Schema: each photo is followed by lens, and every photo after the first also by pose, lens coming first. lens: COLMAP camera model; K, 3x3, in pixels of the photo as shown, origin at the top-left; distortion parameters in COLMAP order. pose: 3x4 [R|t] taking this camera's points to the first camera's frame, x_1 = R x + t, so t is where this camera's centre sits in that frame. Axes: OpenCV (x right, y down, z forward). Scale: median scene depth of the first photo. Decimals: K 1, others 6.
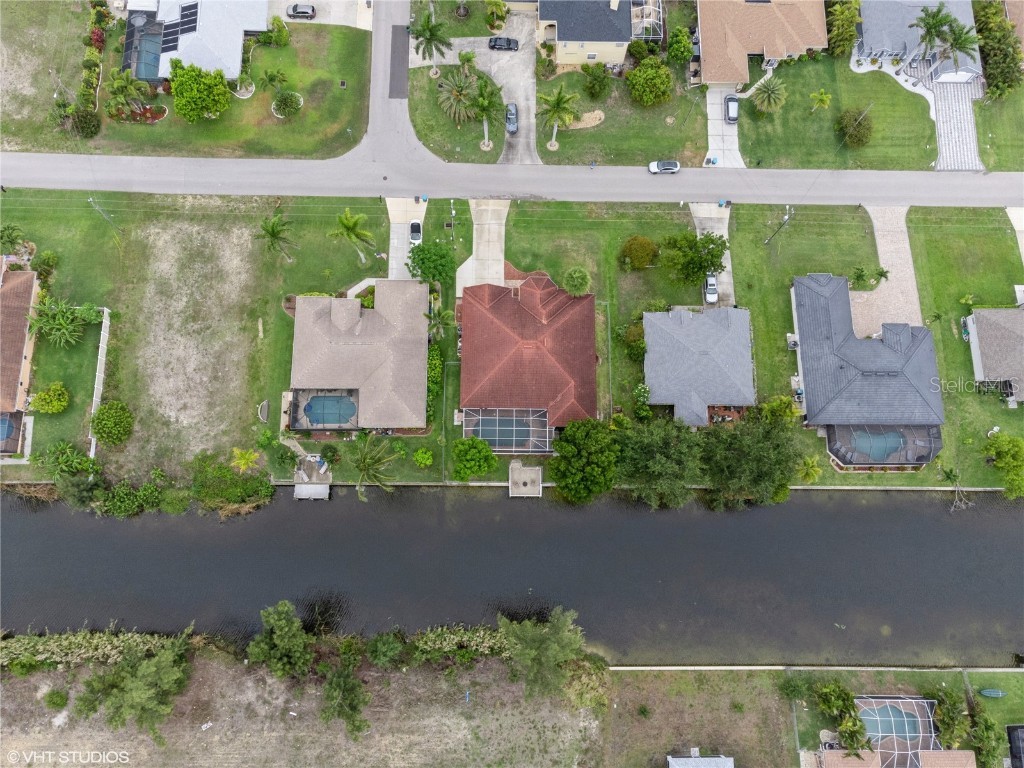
lens RADIAL K [[767.7, 0, 511.2], [0, 767.7, 385.2], [0, 0, 1]] dist [0.006641, -0.008512]
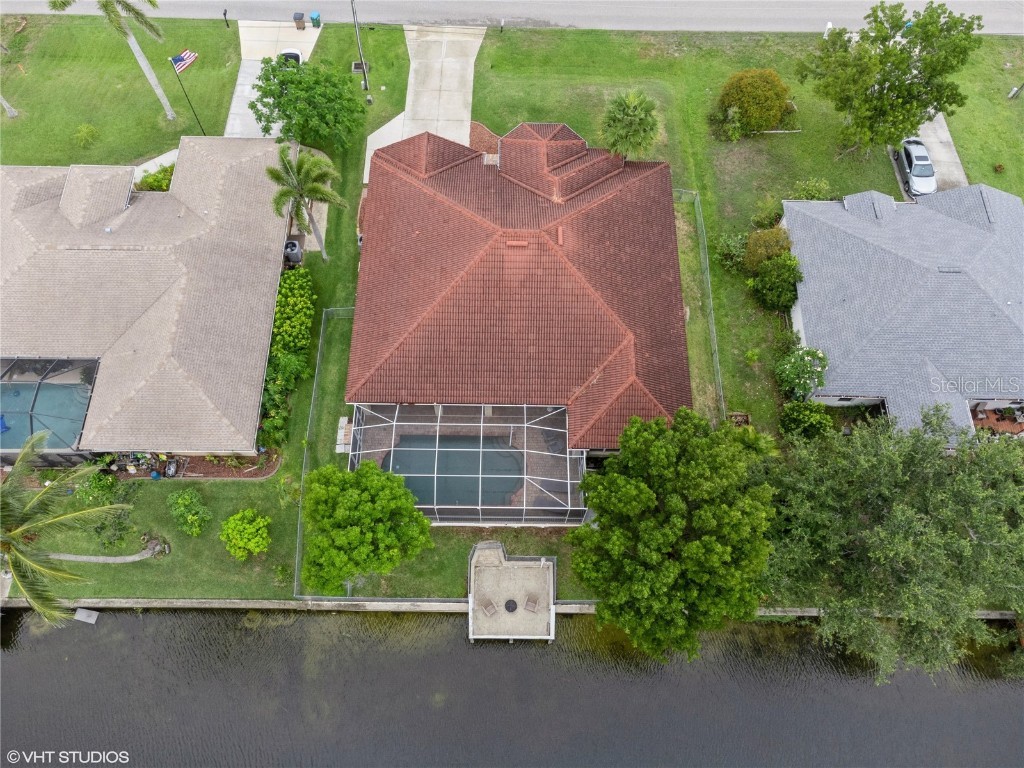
lens RADIAL K [[767.7, 0, 514.9], [0, 767.7, 380.2], [0, 0, 1]] dist [0.006641, -0.008512]
pose [[0.999987, 0.000233, -0.005073, 0.021891], [-0.001254, 0.979360, -0.202117, 0.095622], [0.004921, 0.202121, 0.979348, 0.599362]]
